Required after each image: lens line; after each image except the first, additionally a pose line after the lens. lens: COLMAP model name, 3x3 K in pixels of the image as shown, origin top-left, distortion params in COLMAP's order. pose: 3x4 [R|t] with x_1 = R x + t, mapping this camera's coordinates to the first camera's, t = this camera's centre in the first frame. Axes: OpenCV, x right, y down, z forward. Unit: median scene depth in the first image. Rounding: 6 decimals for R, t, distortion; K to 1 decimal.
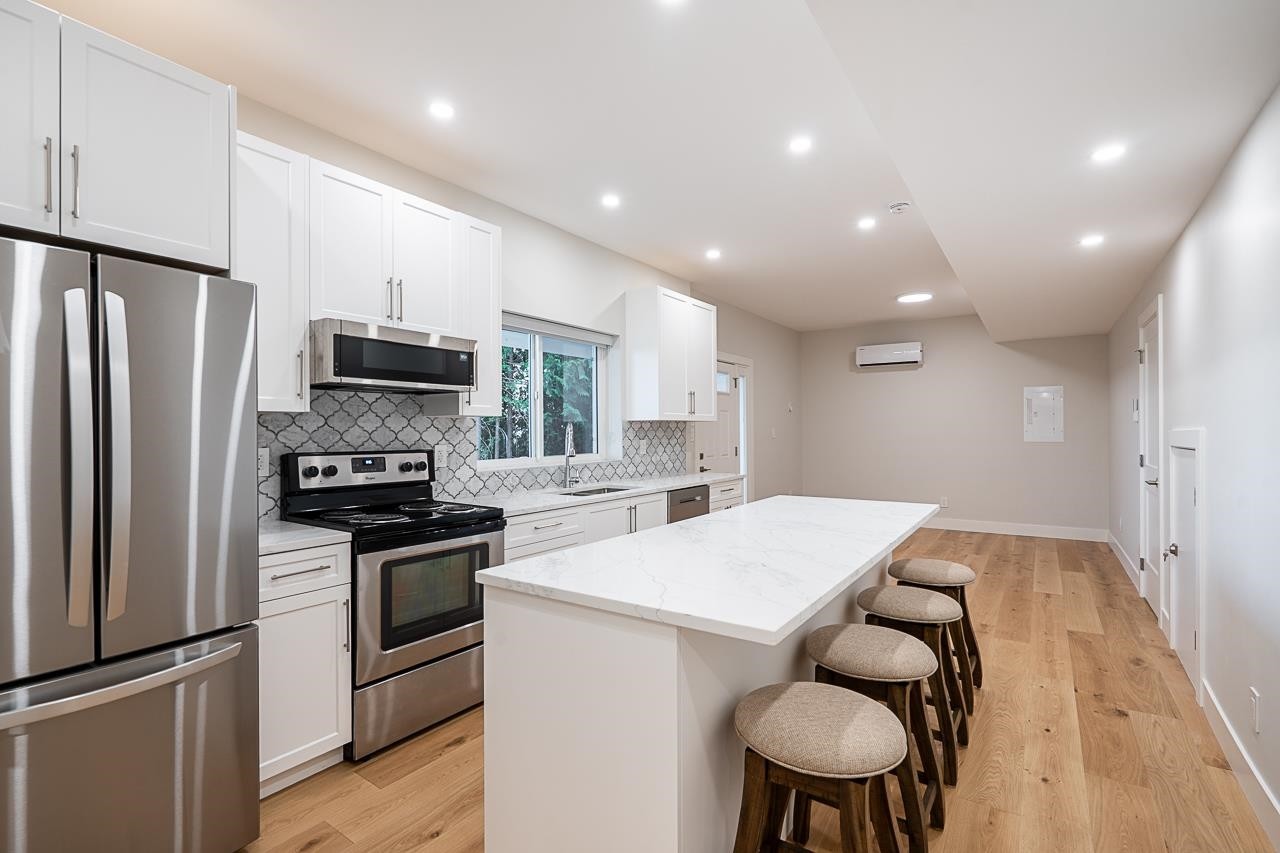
lens RADIAL K [[588.4, 0, 637.9], [0, 588.4, 423.4], [0, 0, 1]] dist [-0.003877, -0.000376]
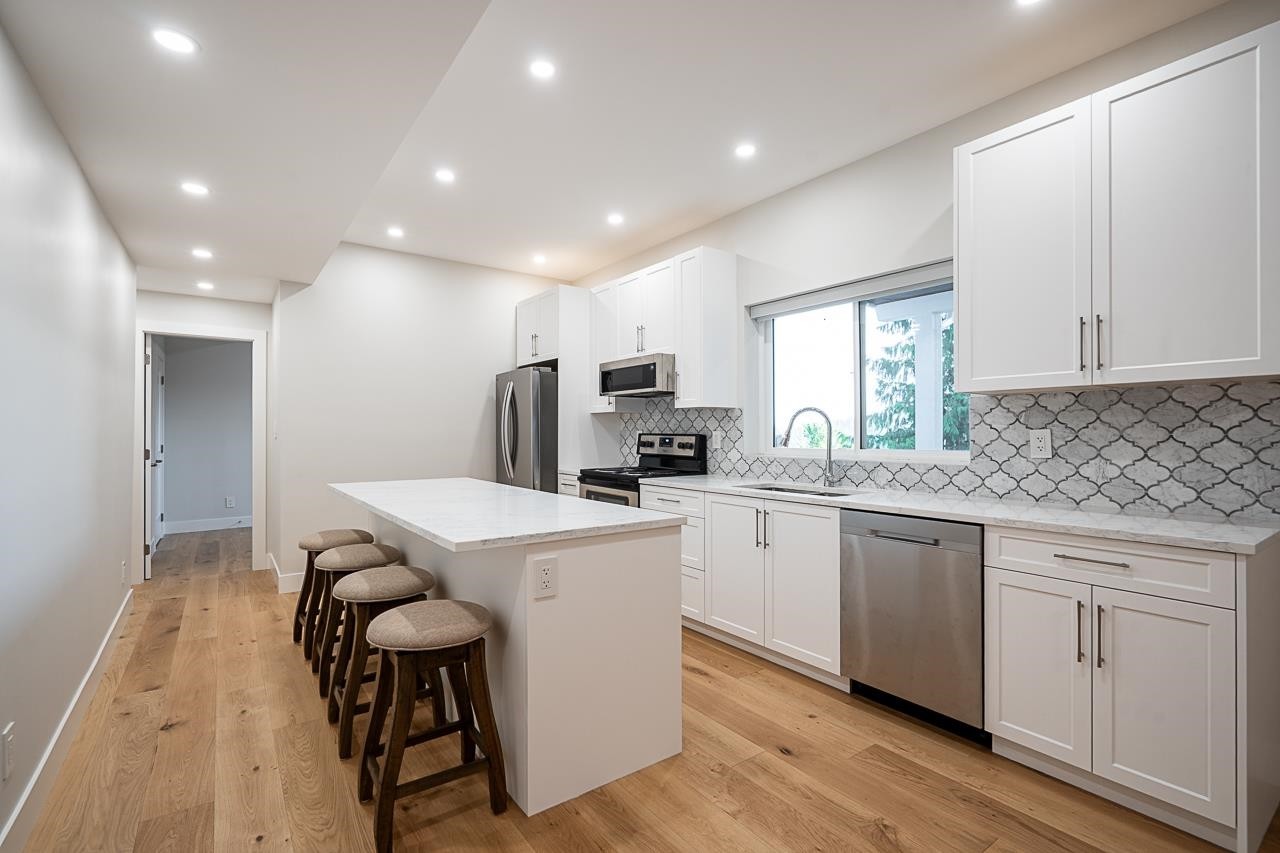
lens RADIAL K [[592.2, 0, 635.7], [0, 592.2, 432.3], [0, 0, 1]] dist [-0.003231, -0.000382]
pose [[-0.342886, 0.004657, -0.939365, 0.871073], [0.015471, 0.999880, -0.000690, 0.035563], [0.939249, -0.014770, -0.342917, 1.206903]]
